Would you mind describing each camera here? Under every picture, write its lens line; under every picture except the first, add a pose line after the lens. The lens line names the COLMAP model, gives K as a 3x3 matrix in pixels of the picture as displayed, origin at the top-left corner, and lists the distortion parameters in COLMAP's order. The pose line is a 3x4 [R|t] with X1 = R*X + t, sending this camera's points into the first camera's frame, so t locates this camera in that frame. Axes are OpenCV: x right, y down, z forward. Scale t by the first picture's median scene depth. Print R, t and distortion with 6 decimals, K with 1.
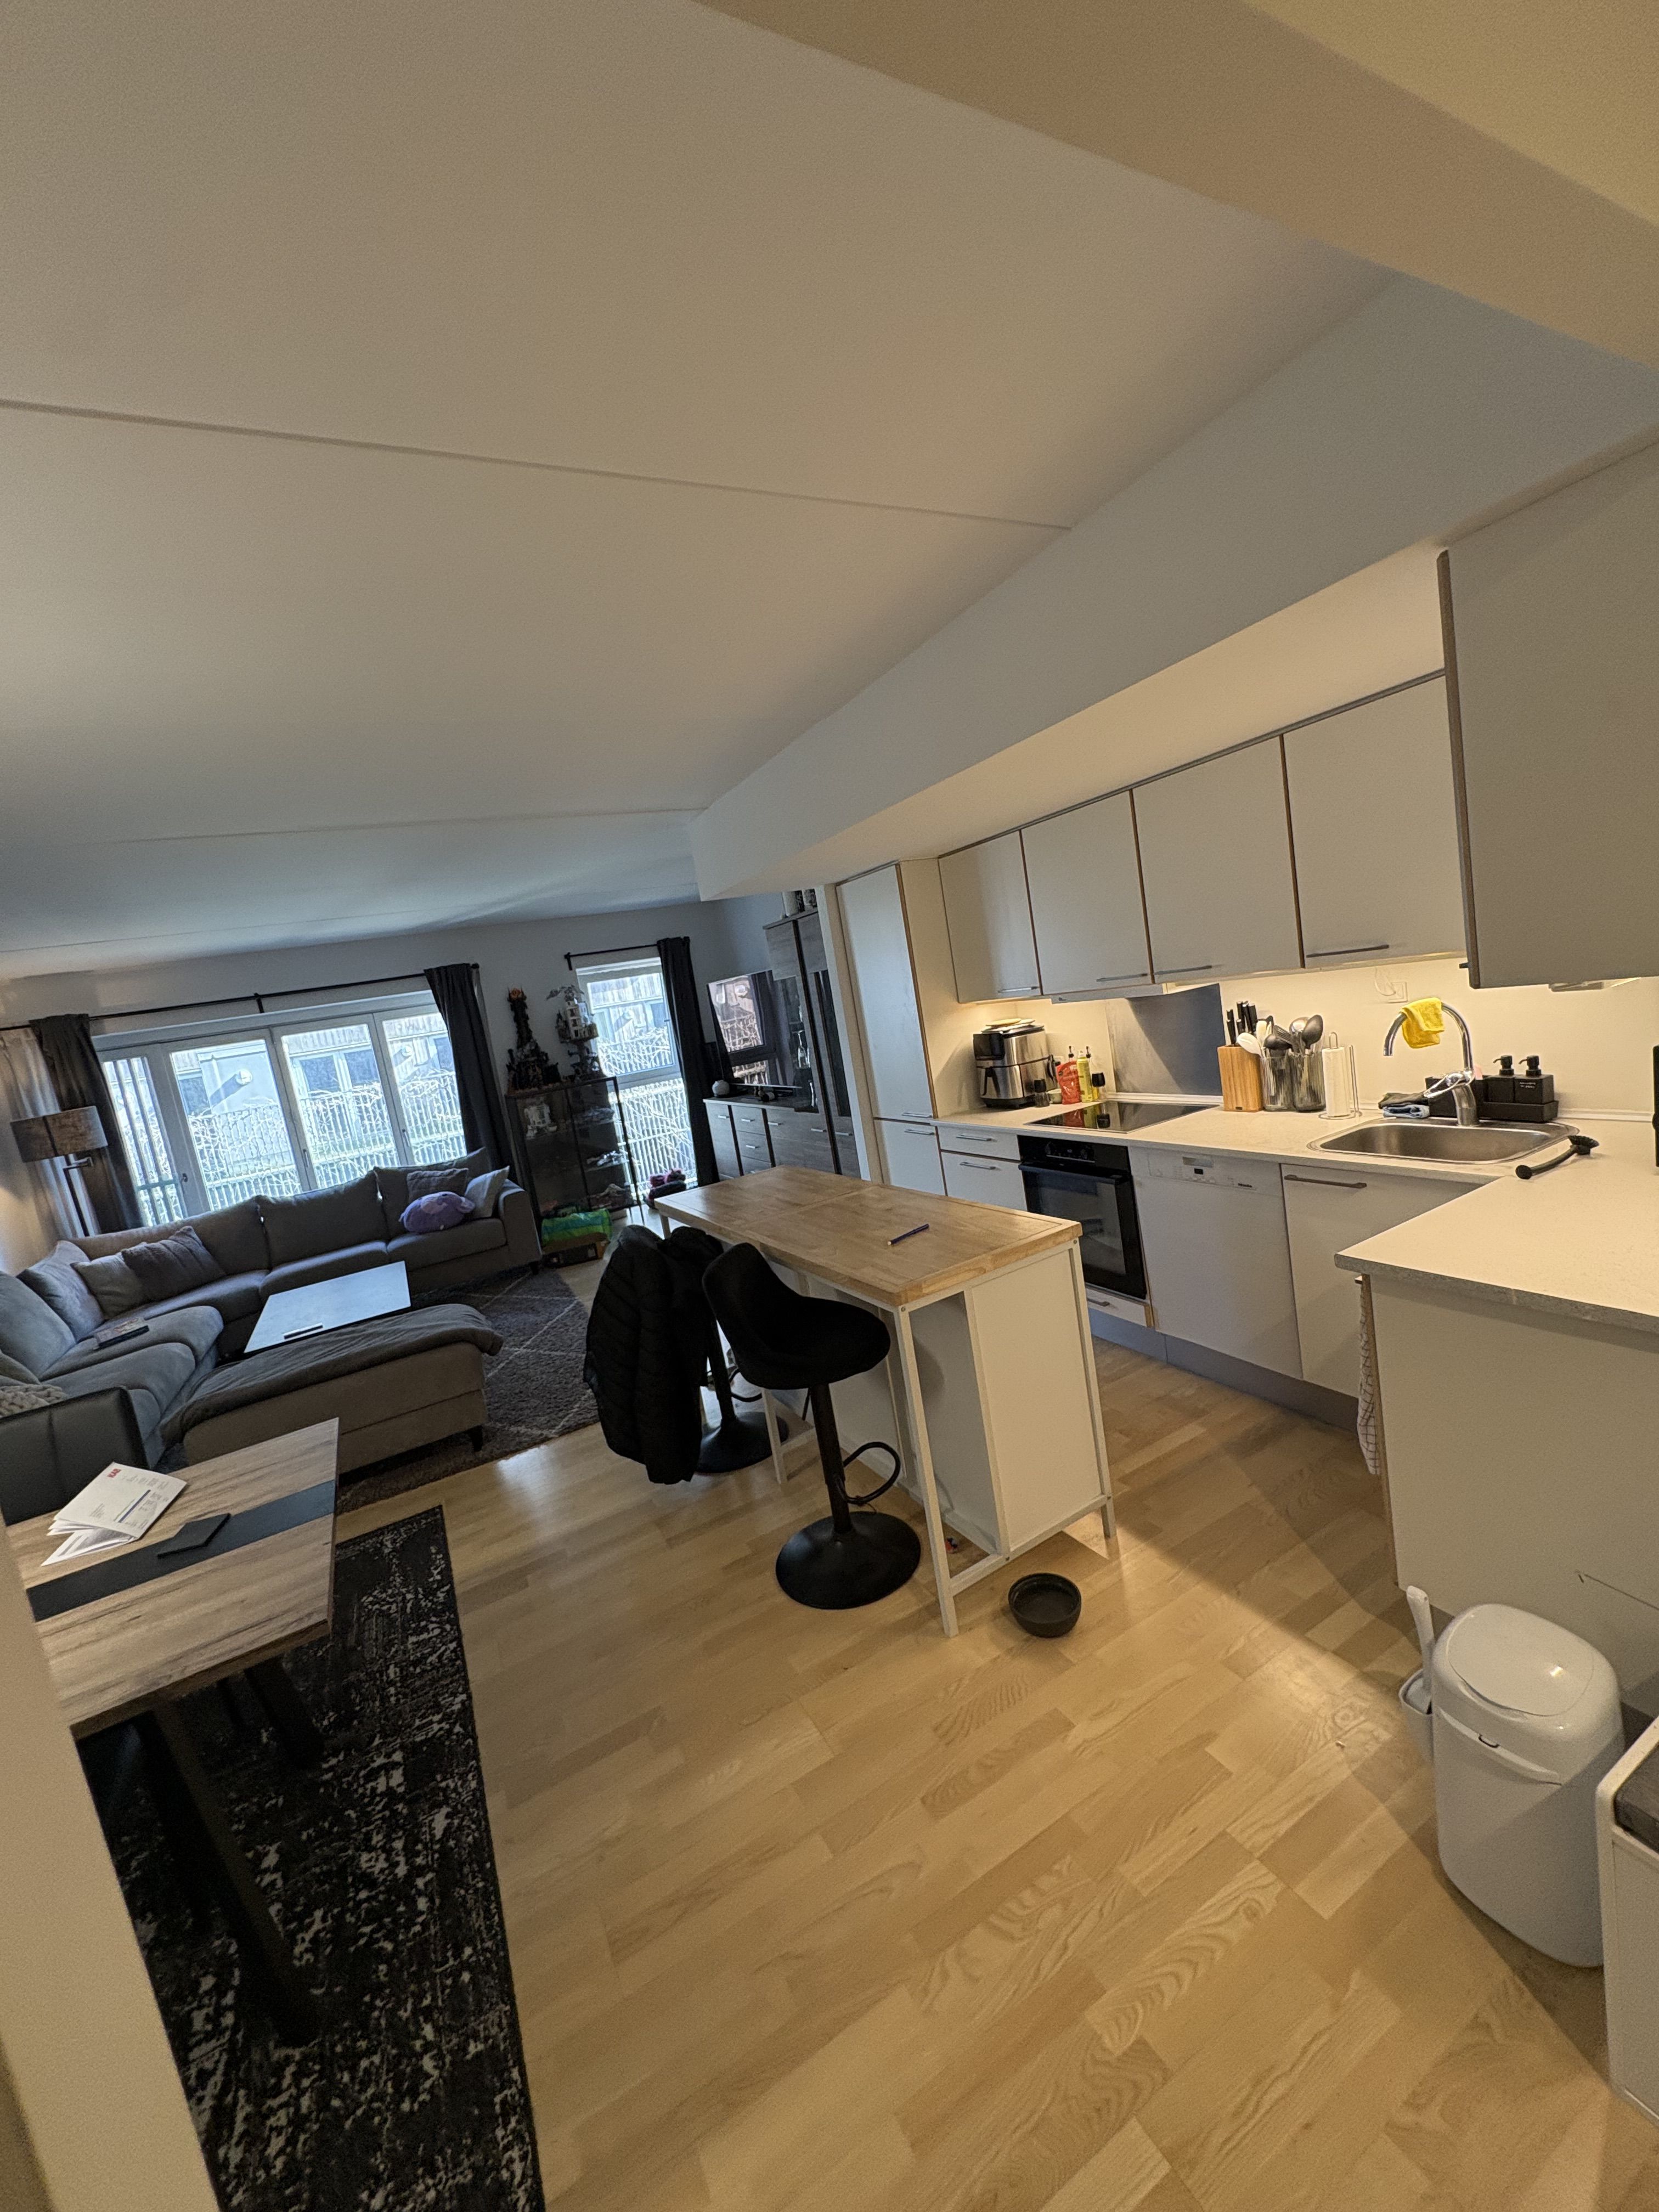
lens RADIAL K [[874.0, 0, 829.5], [0, 874.0, 1106.0], [0, 0, 1]] dist [0.000442, 0.000786]
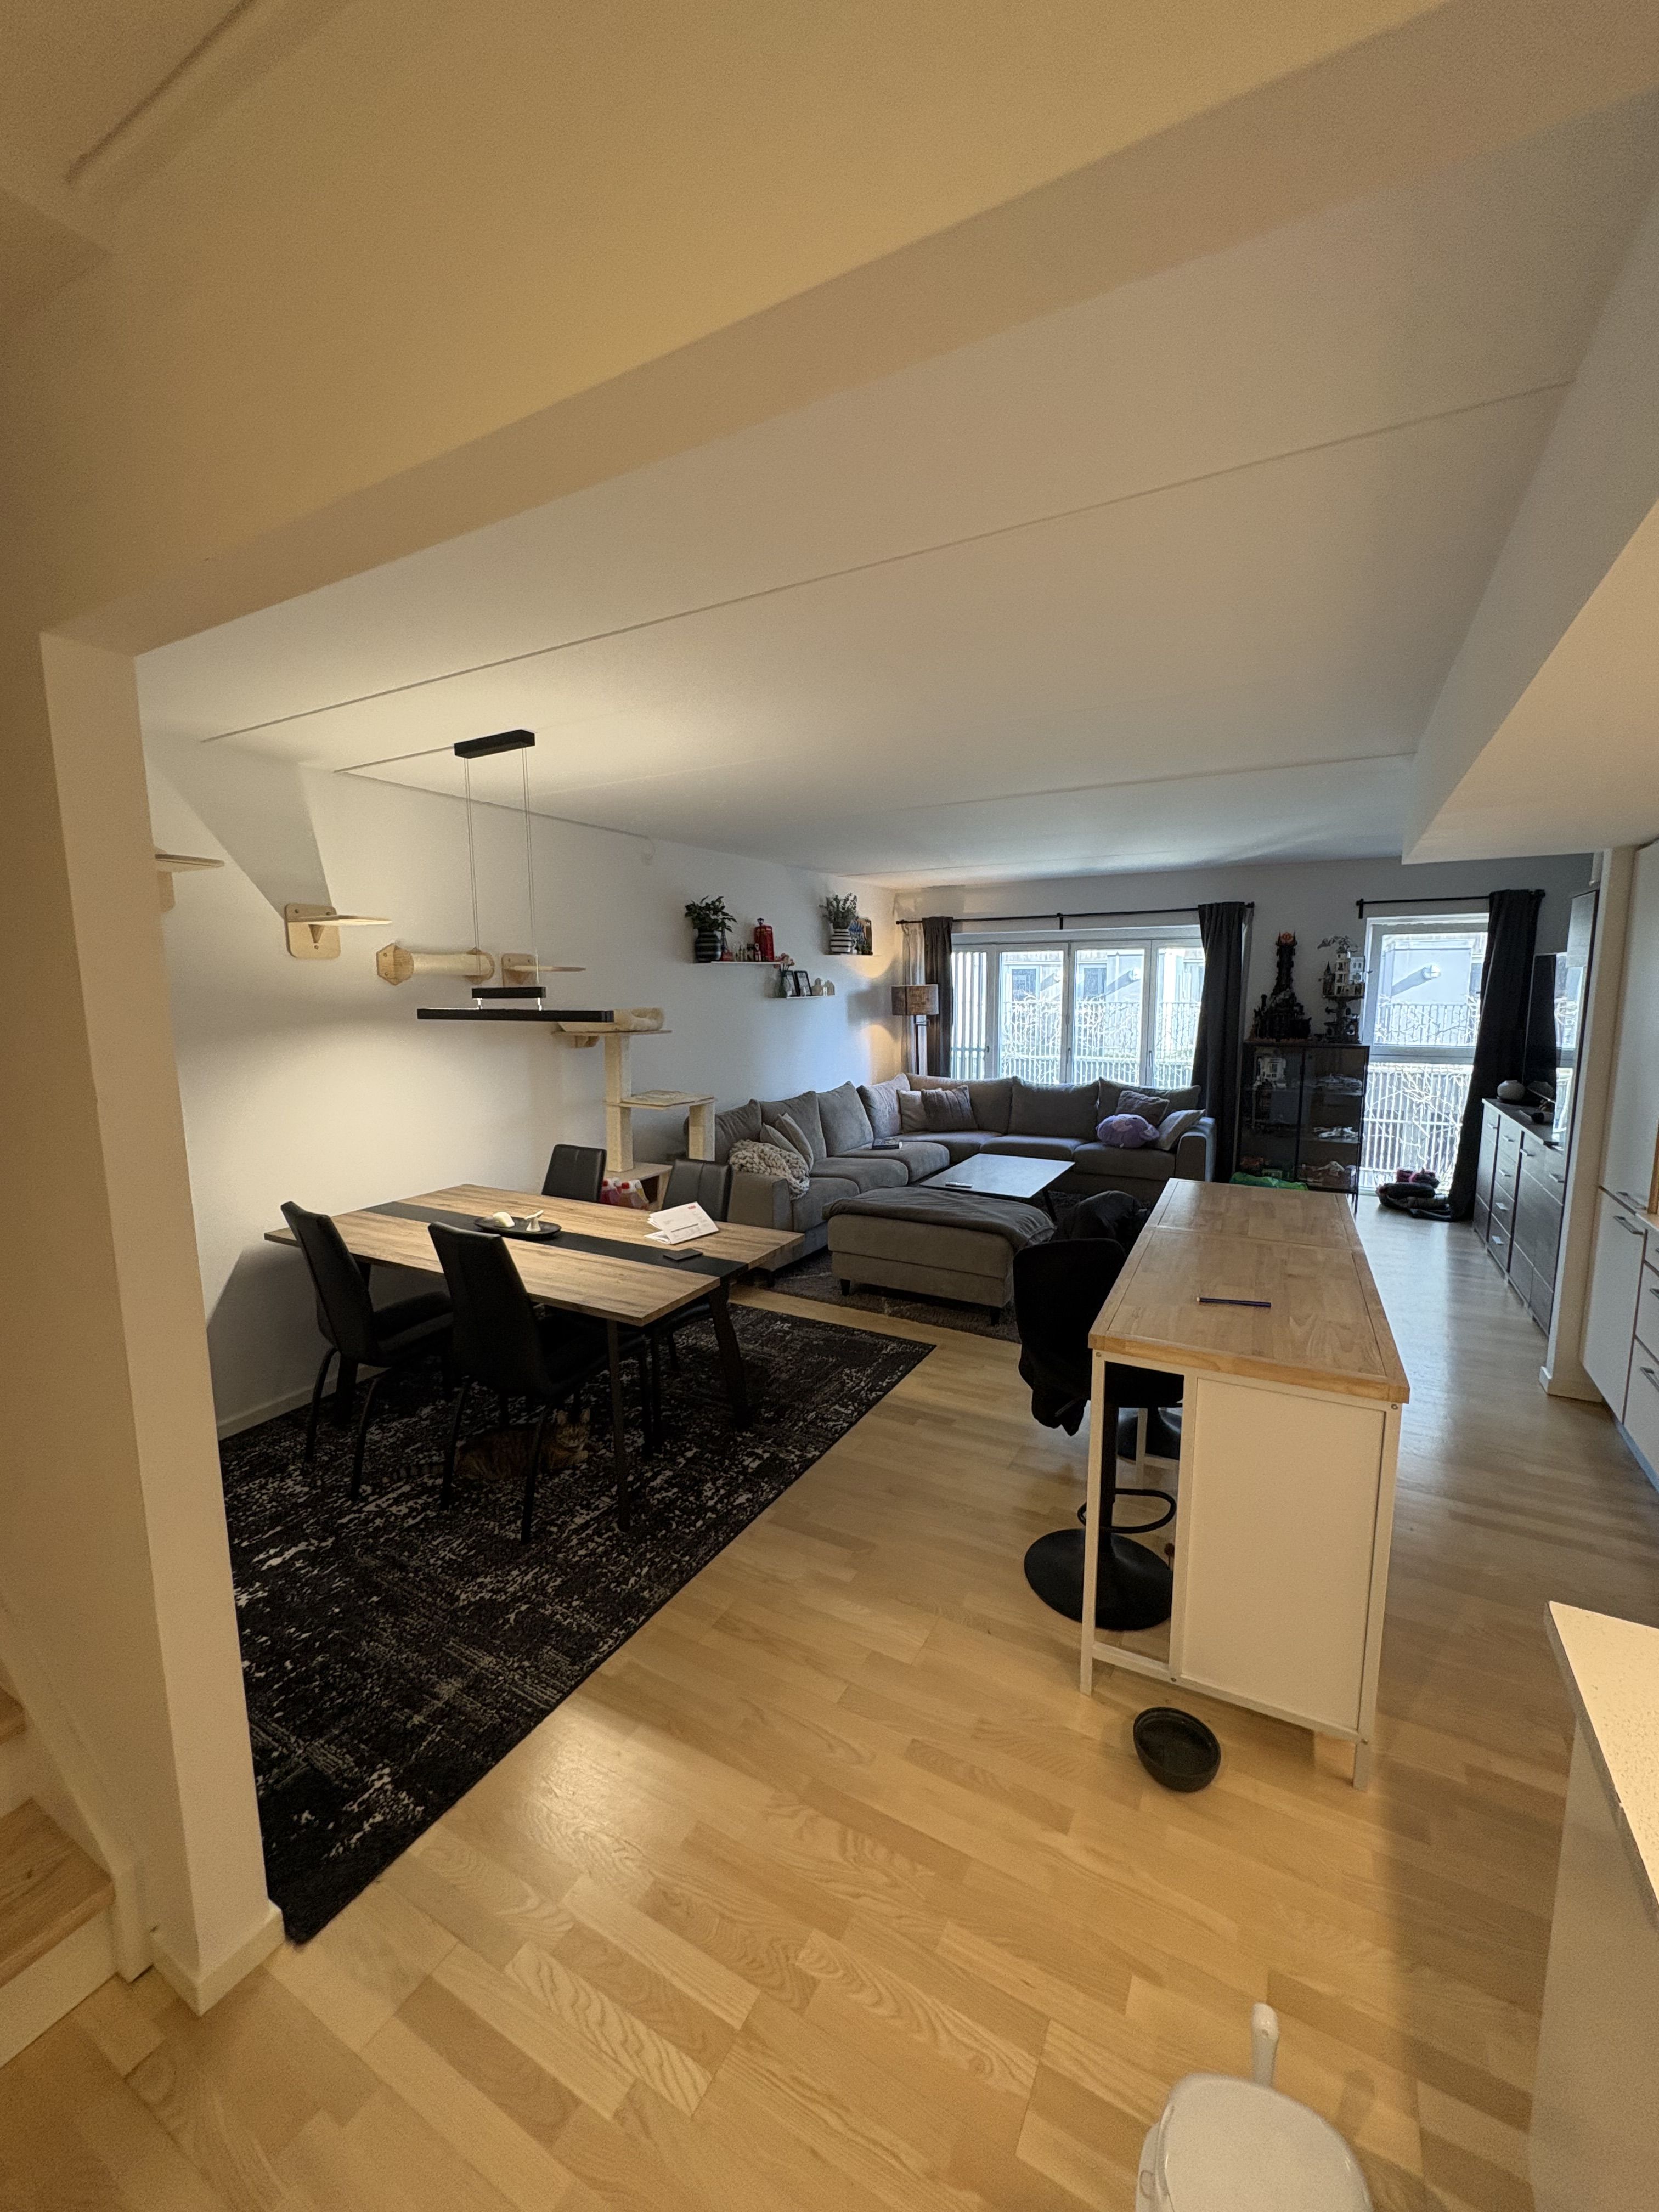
lens RADIAL K [[874.0, 0, 829.5], [0, 874.0, 1106.0], [0, 0, 1]] dist [0.000442, 0.000786]
pose [[0.541332, 0.274579, -0.794711, 0.234648], [-0.193361, 0.960496, 0.200147, -0.062683], [0.818273, 0.045320, 0.573040, 0.076570]]
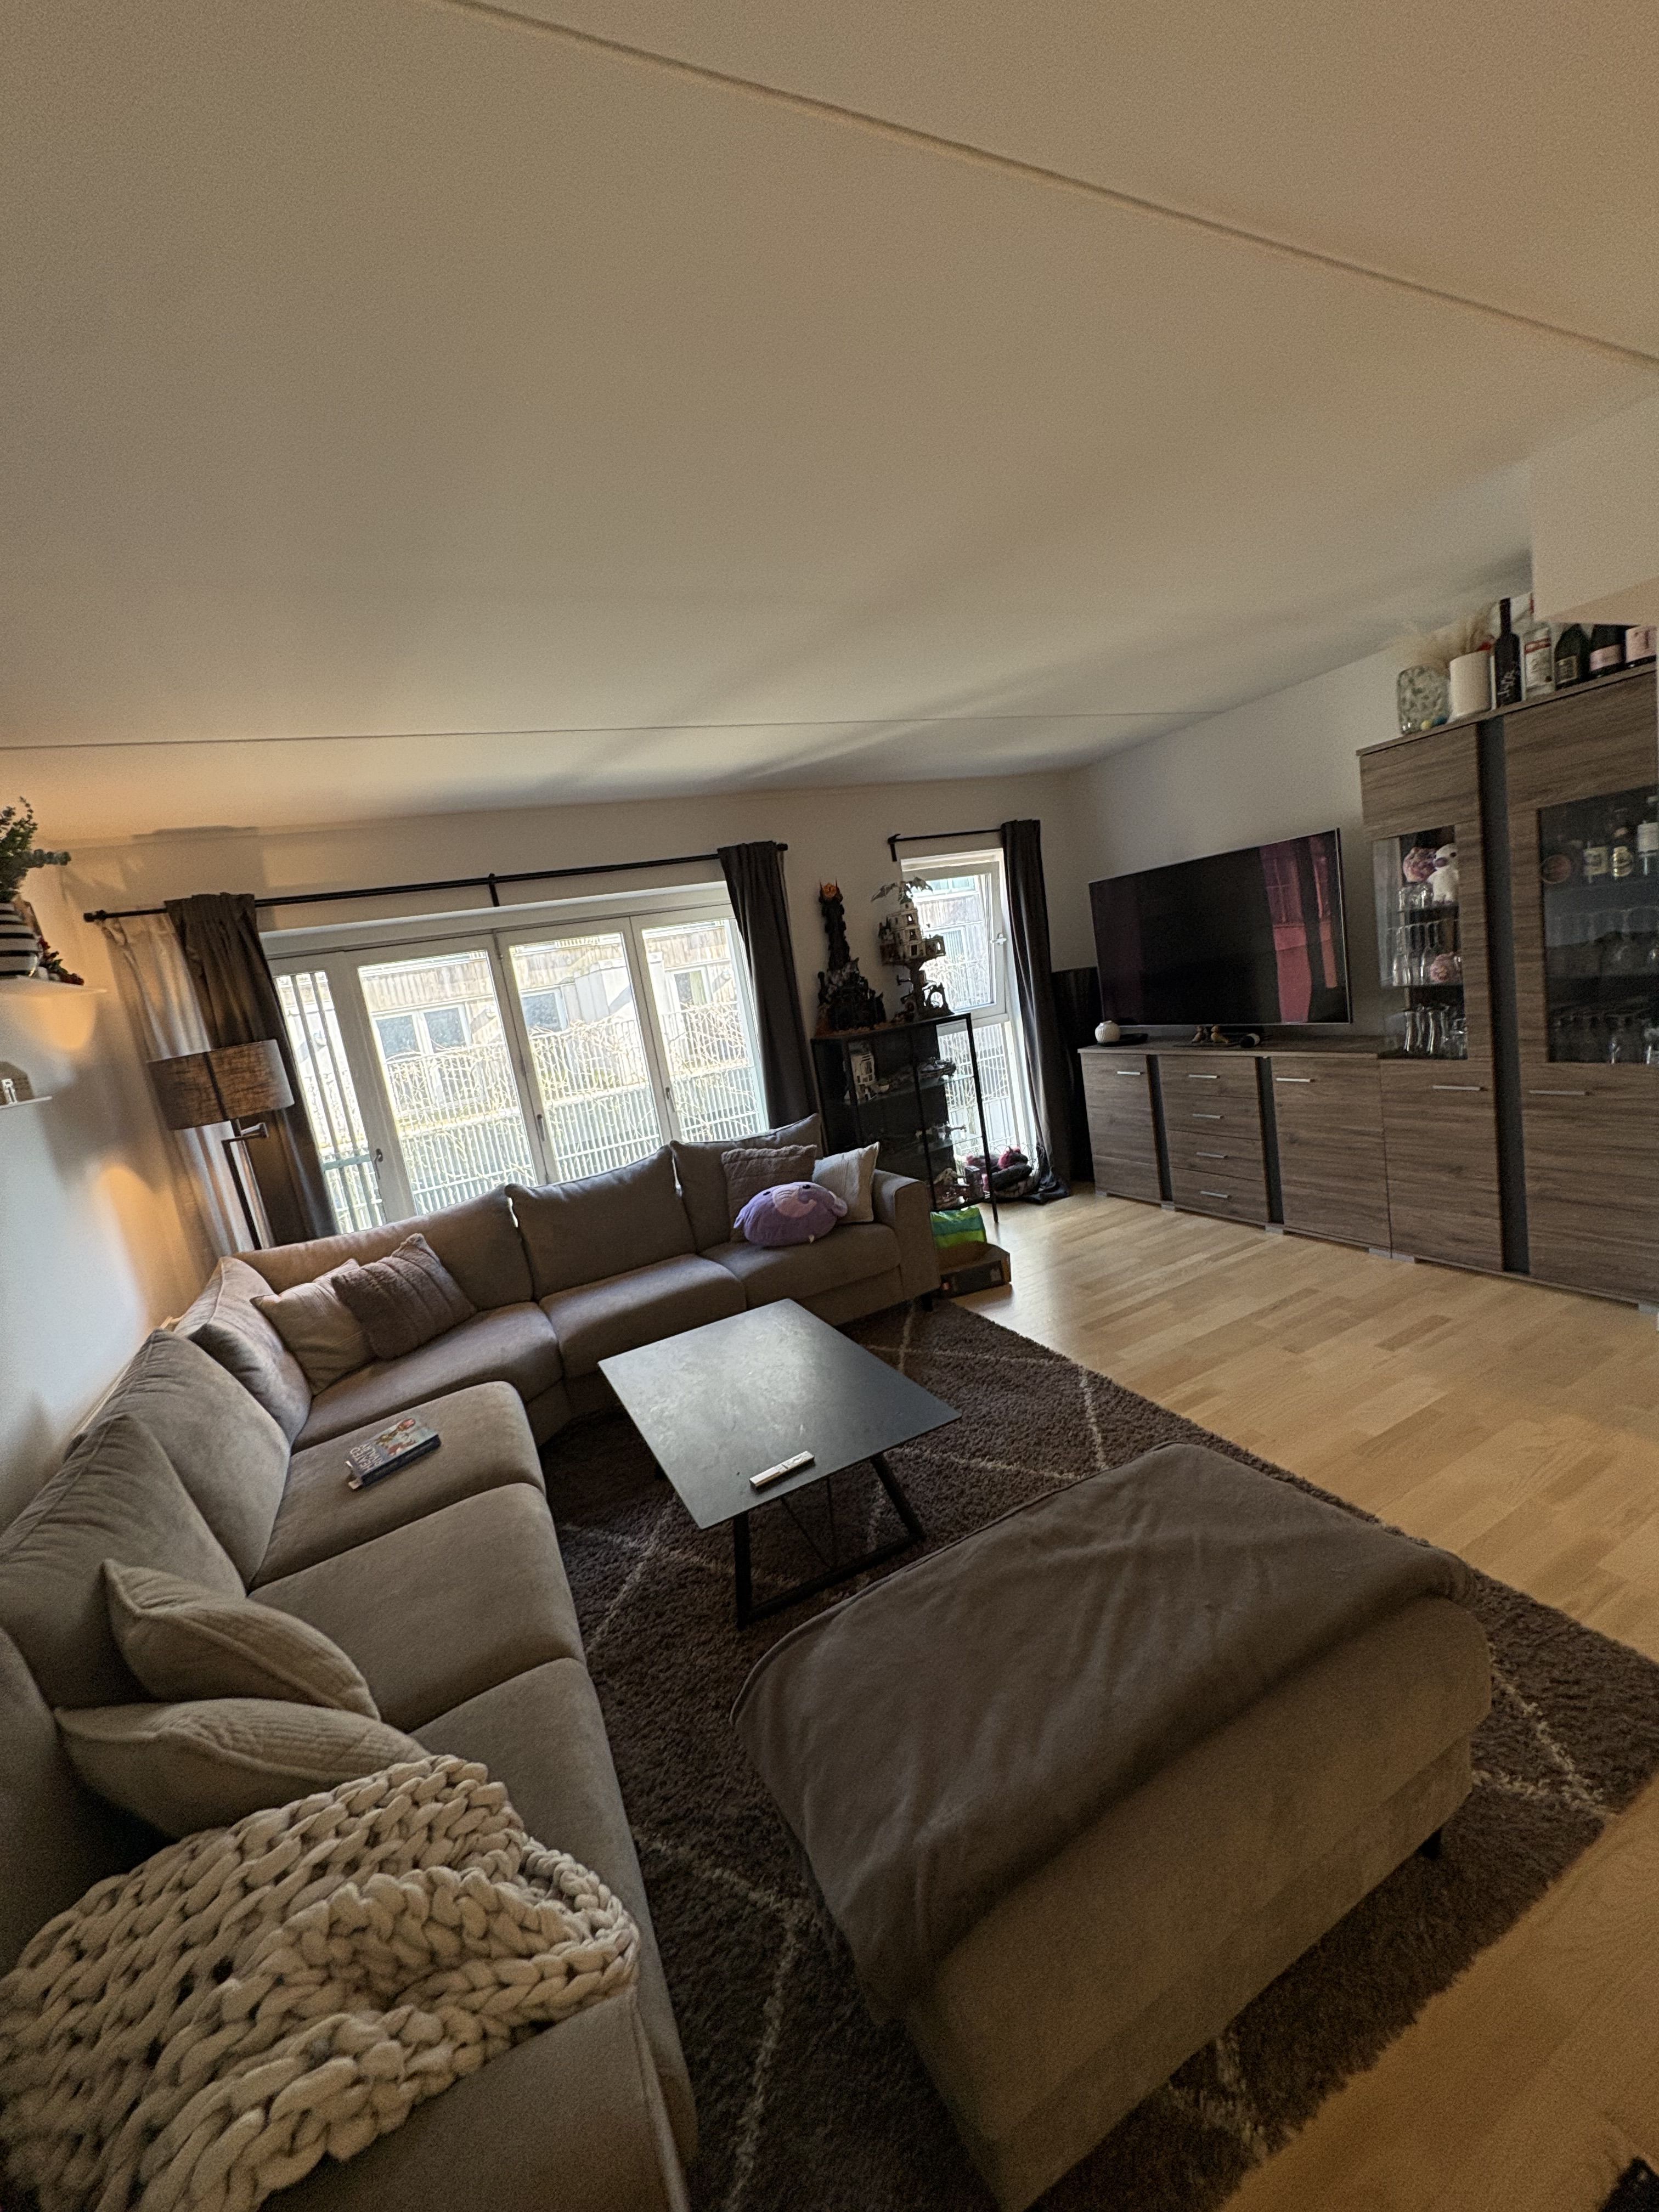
lens RADIAL K [[874.0, 0, 829.5], [0, 874.0, 1106.0], [0, 0, 1]] dist [0.000442, 0.000786]
pose [[0.999807, 0.006664, -0.018503, -0.458595], [-0.006154, 0.999604, 0.027464, 0.028570], [0.018678, -0.027345, 0.999452, 0.409971]]
